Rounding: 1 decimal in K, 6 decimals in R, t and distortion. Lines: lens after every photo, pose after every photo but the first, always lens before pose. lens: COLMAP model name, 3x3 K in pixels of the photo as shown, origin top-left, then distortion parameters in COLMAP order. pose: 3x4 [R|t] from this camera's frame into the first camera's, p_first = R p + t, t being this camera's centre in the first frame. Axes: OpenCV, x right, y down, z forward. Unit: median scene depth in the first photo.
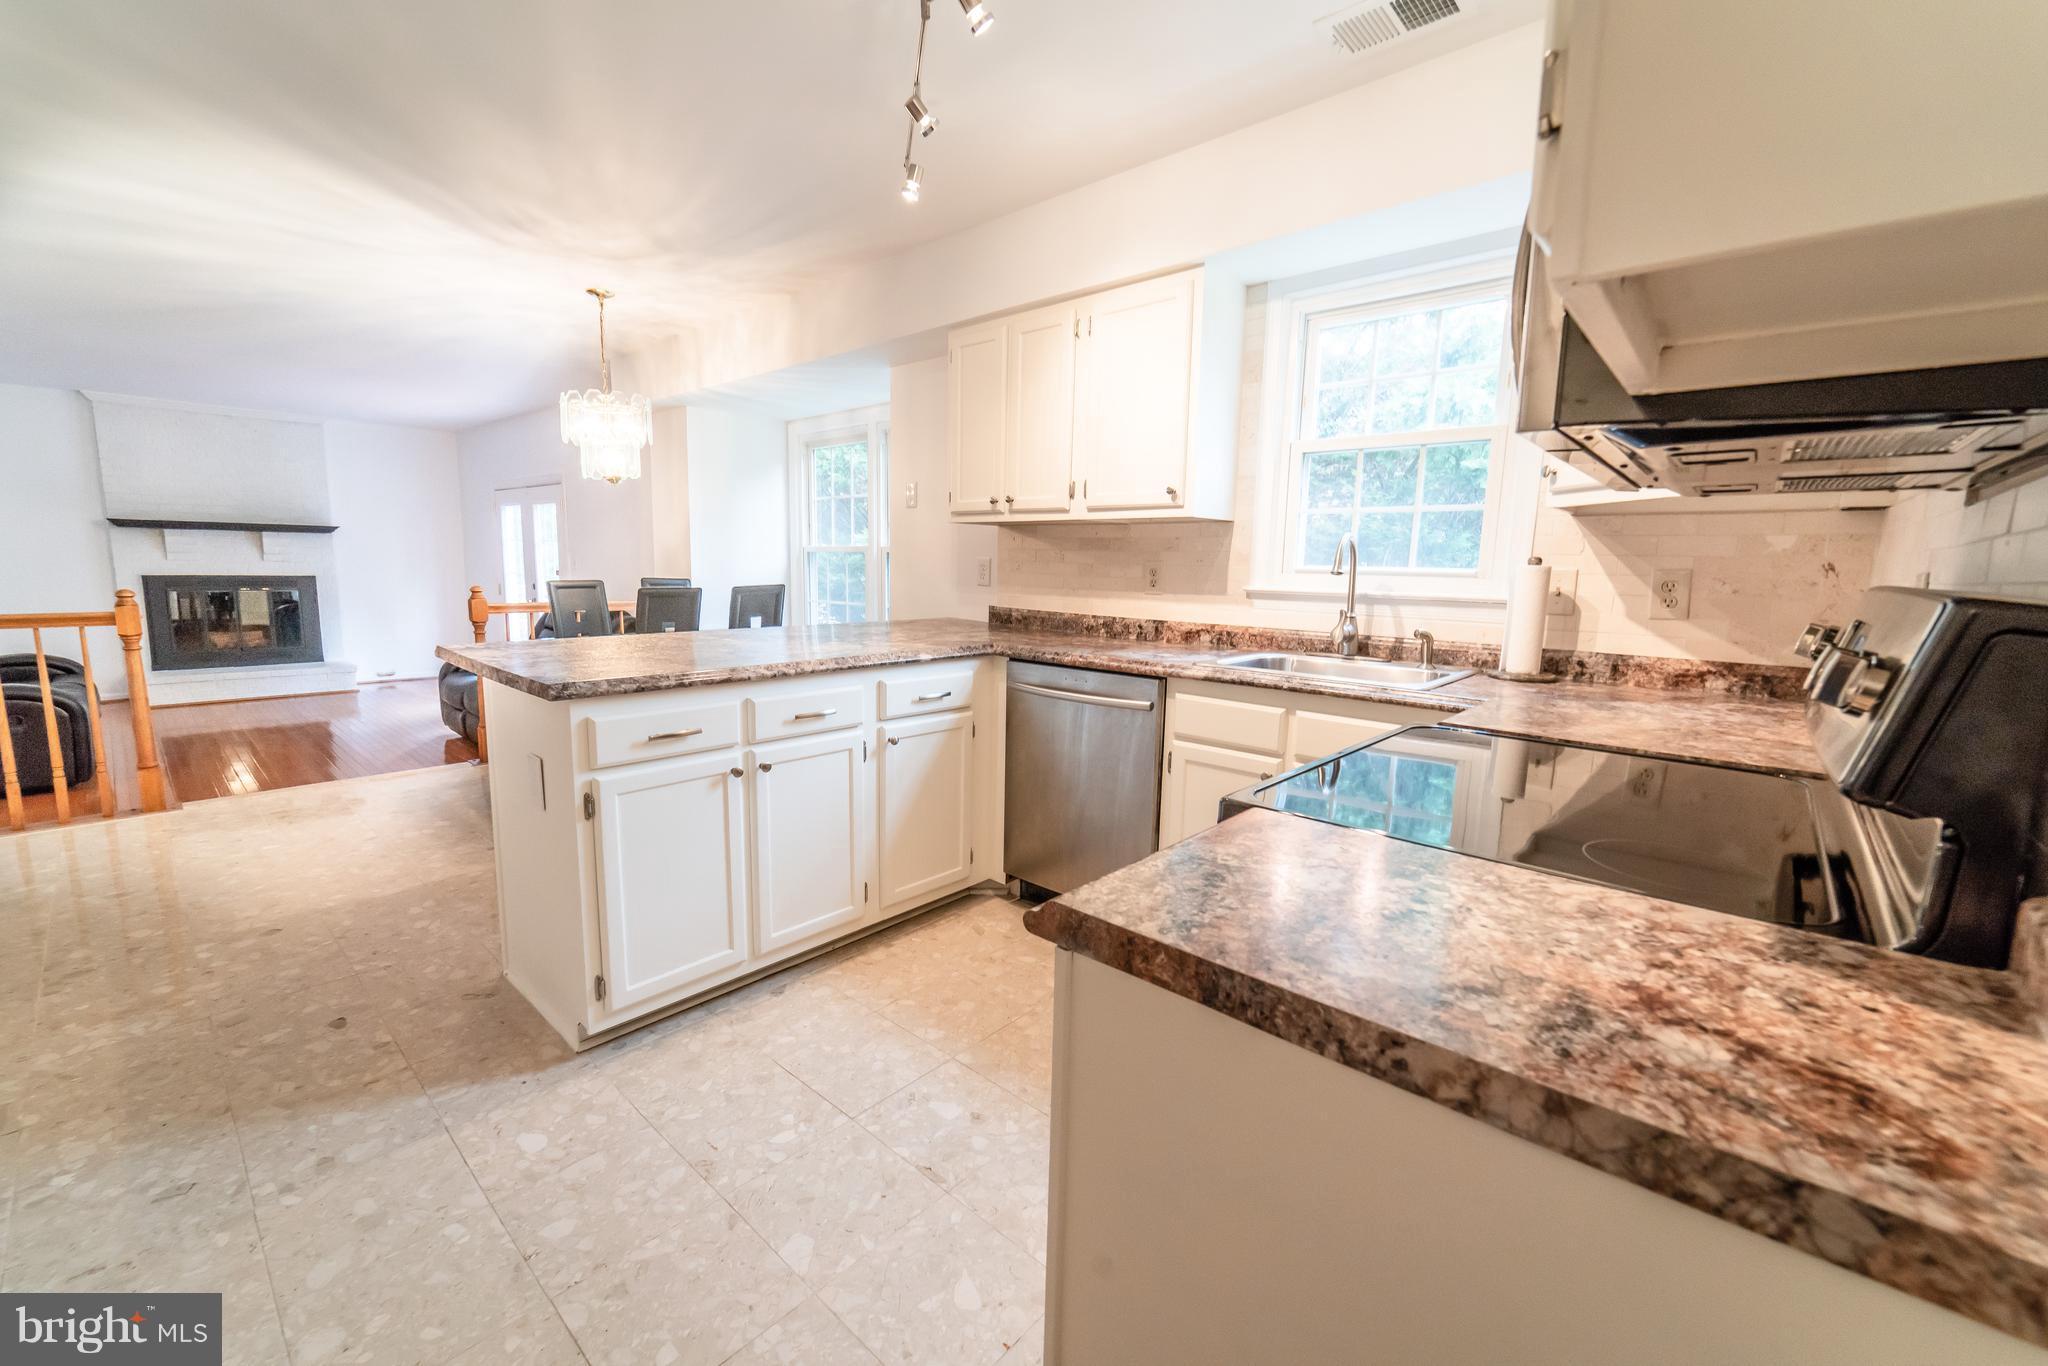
lens RADIAL K [[818.3, 0, 1015.7], [0, 818.3, 675.3], [0, 0, 1]] dist [-0.008526, -0.000139]
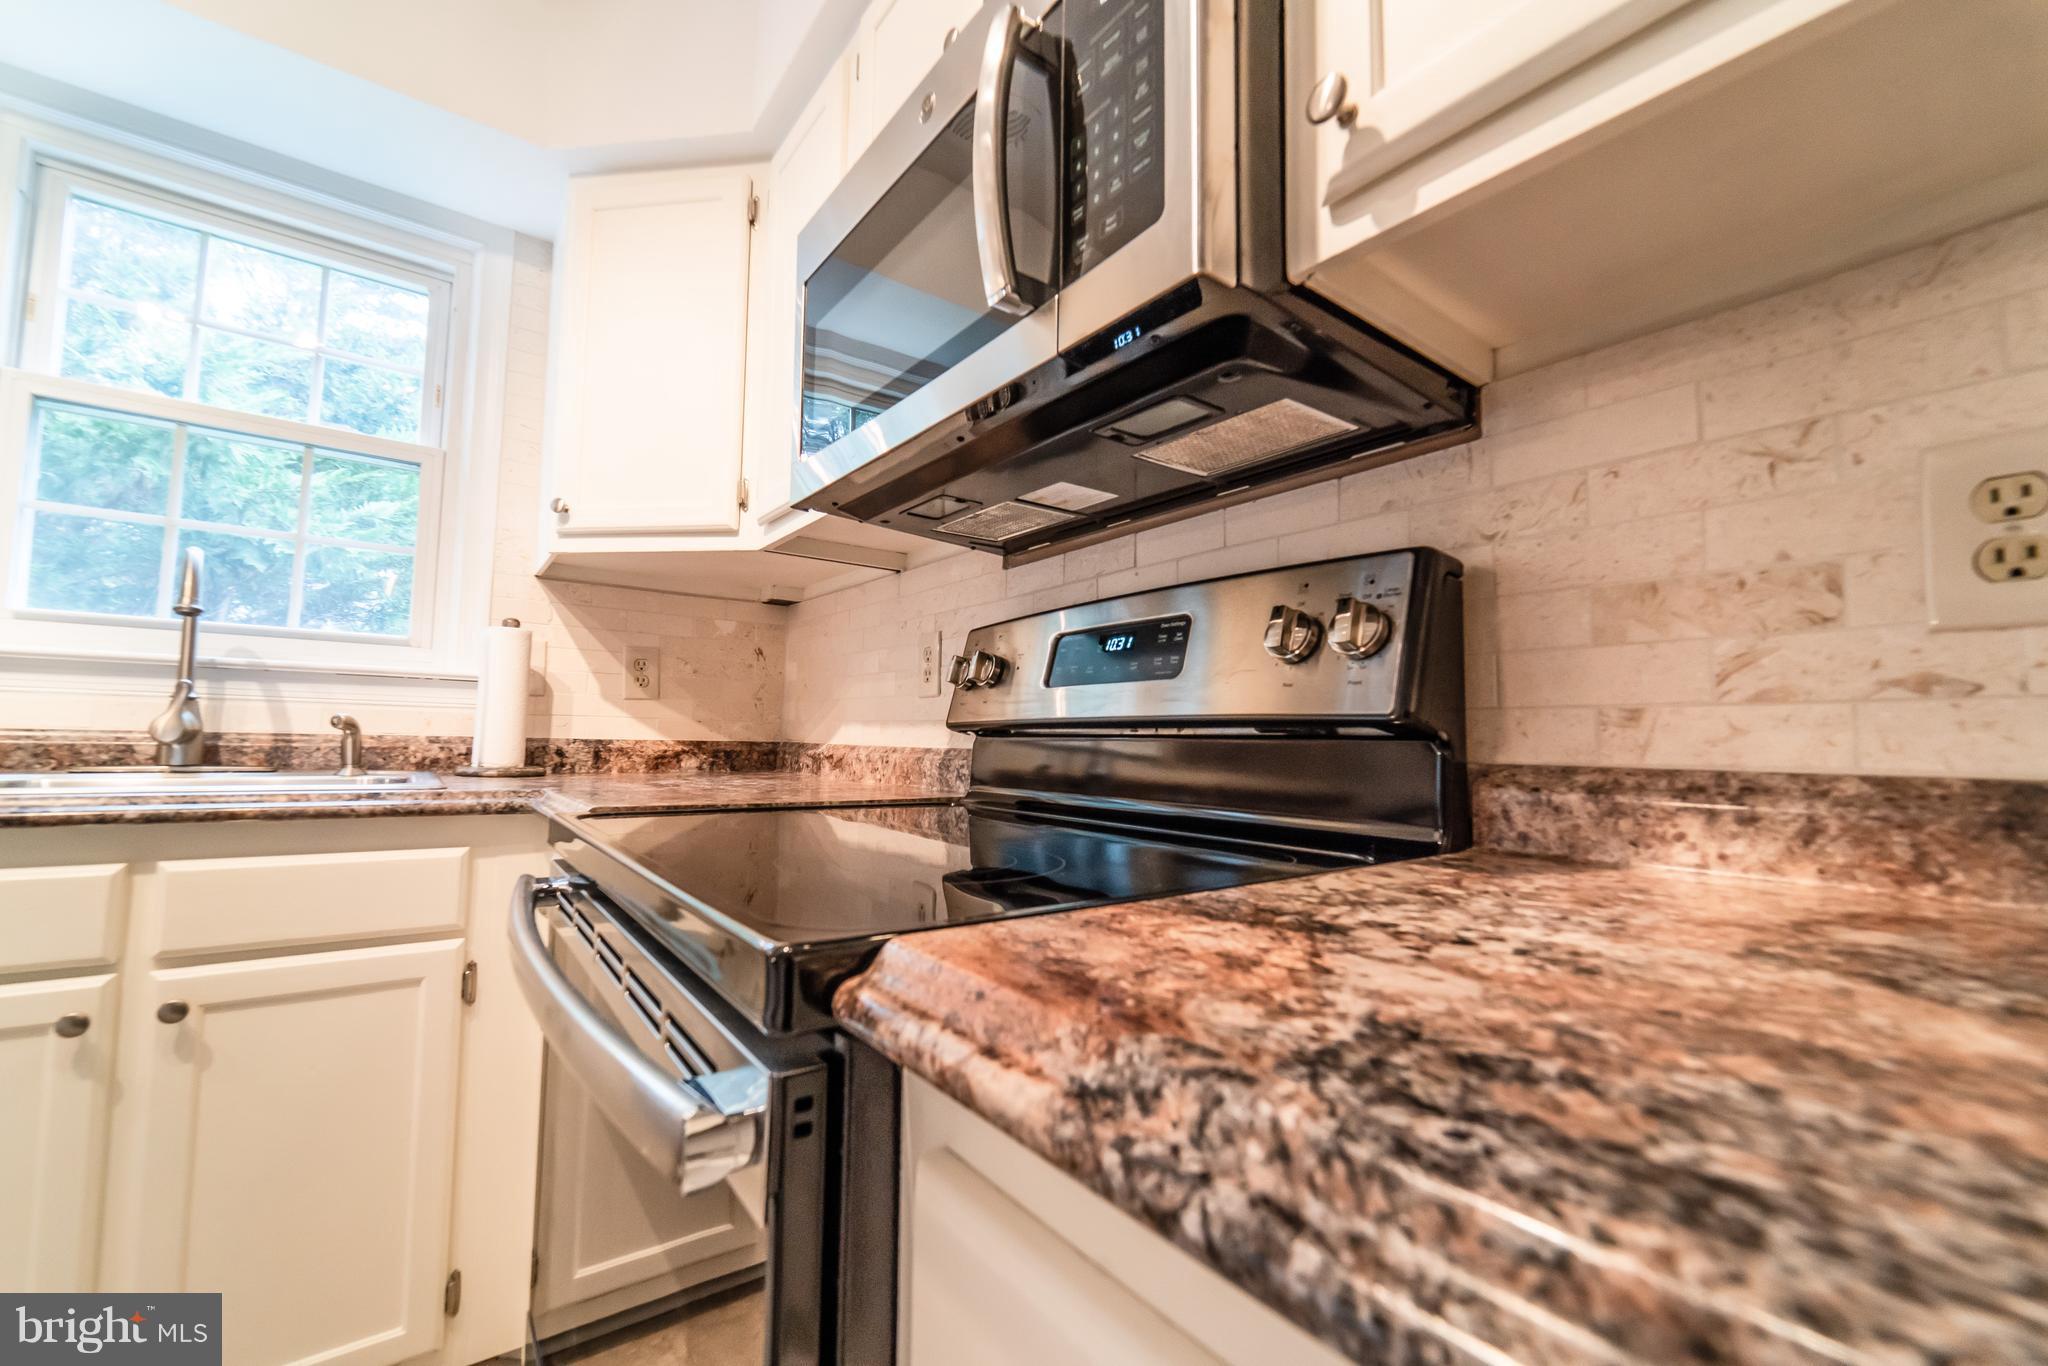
lens RADIAL K [[818.3, 0, 1030.4], [0, 818.3, 685.6], [0, 0, 1]] dist [-0.008526, -0.000139]
pose [[0.185713, 0.046174, 0.981519, -0.040505], [0.118569, 0.990543, -0.069033, 0.032682], [-0.975424, 0.129198, 0.178482, 0.375399]]
